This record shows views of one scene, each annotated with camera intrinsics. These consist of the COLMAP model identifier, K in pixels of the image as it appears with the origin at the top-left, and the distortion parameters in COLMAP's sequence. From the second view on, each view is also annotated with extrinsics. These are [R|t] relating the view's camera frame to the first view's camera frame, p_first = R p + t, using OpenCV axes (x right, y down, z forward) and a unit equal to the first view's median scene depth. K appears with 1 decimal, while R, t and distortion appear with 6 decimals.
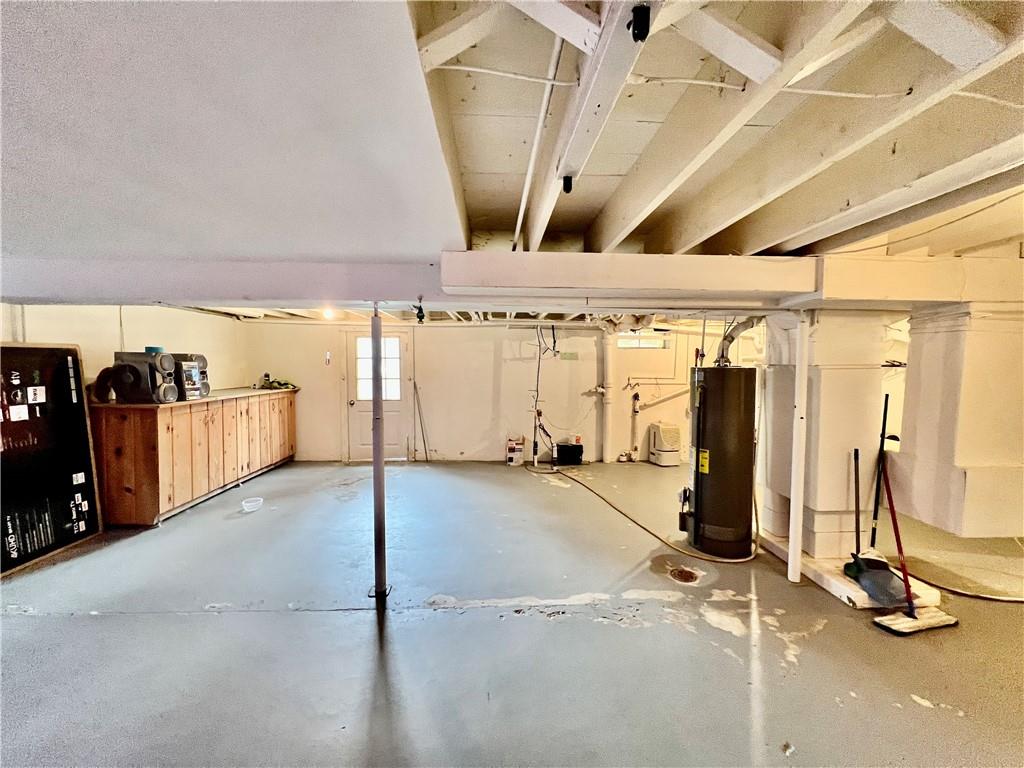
lens RADIAL K [[406.9, 0, 514.4], [0, 406.9, 382.4], [0, 0, 1]] dist [-0.003457, 0.000177]
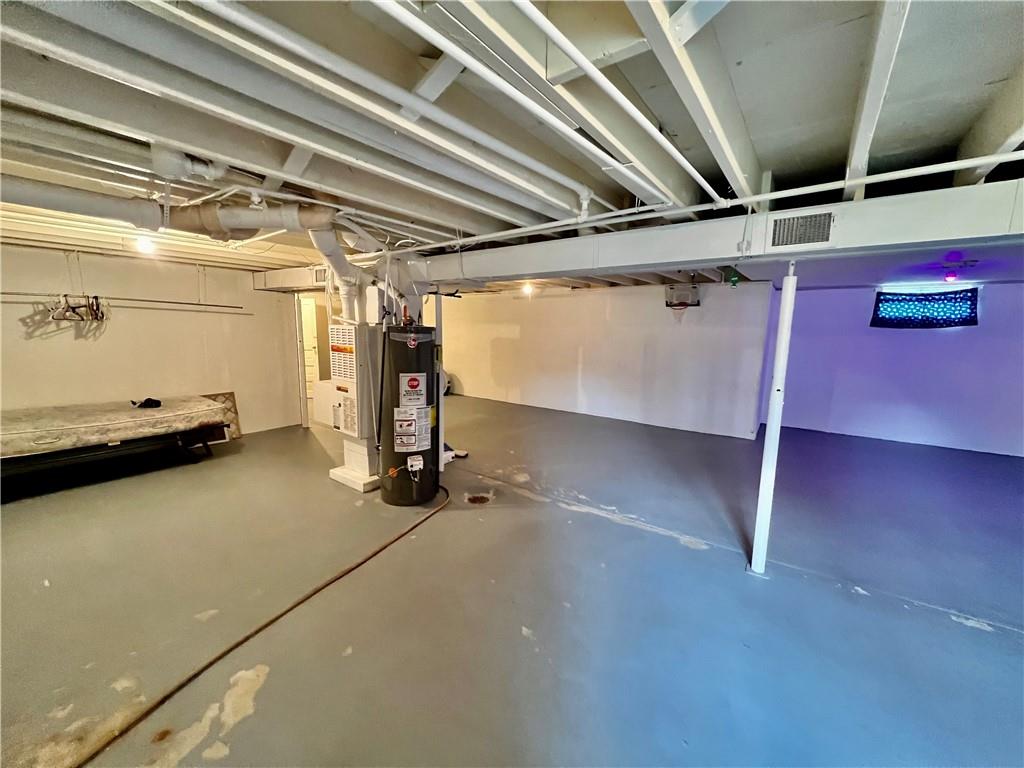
lens RADIAL K [[406.9, 0, 514.4], [0, 406.9, 382.4], [0, 0, 1]] dist [-0.003457, 0.000177]
pose [[-0.767290, -0.096617, 0.633981, -0.370397], [0.013397, 0.985956, 0.166470, -0.061235], [-0.641161, 0.136224, -0.755219, 1.673518]]
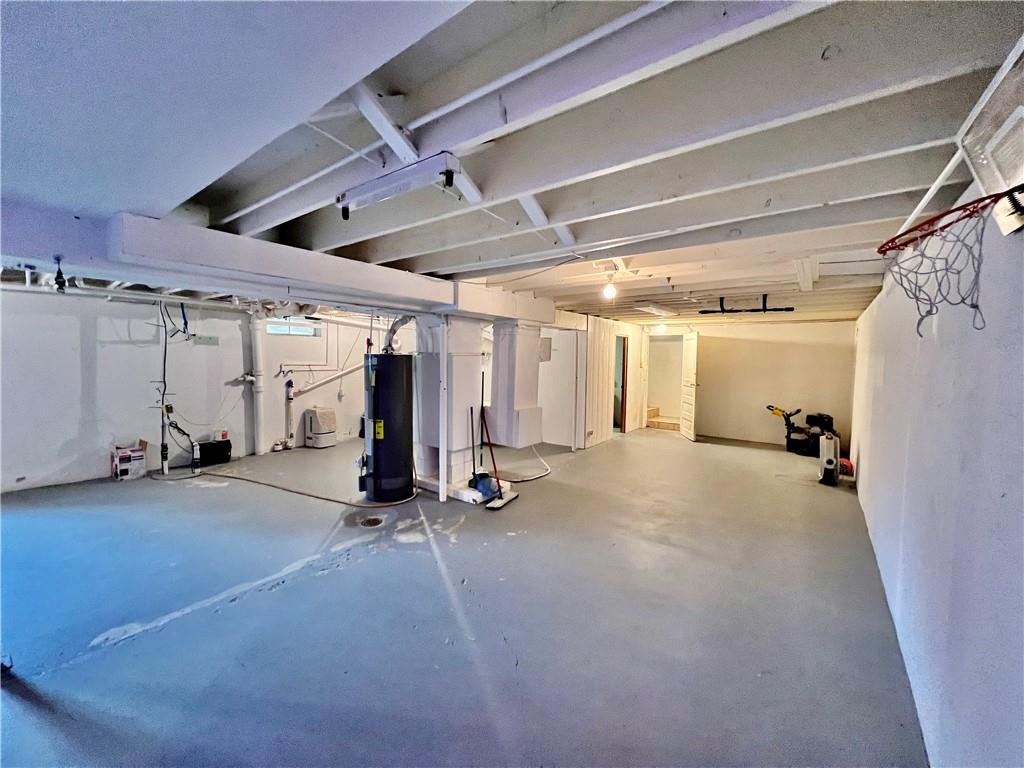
lens RADIAL K [[406.9, 0, 514.4], [0, 406.9, 382.4], [0, 0, 1]] dist [-0.003457, 0.000177]
pose [[0.637342, -0.043321, 0.769363, -0.224026], [0.021722, 0.999032, 0.038259, 0.010922], [-0.770275, -0.007671, 0.637666, -0.111751]]
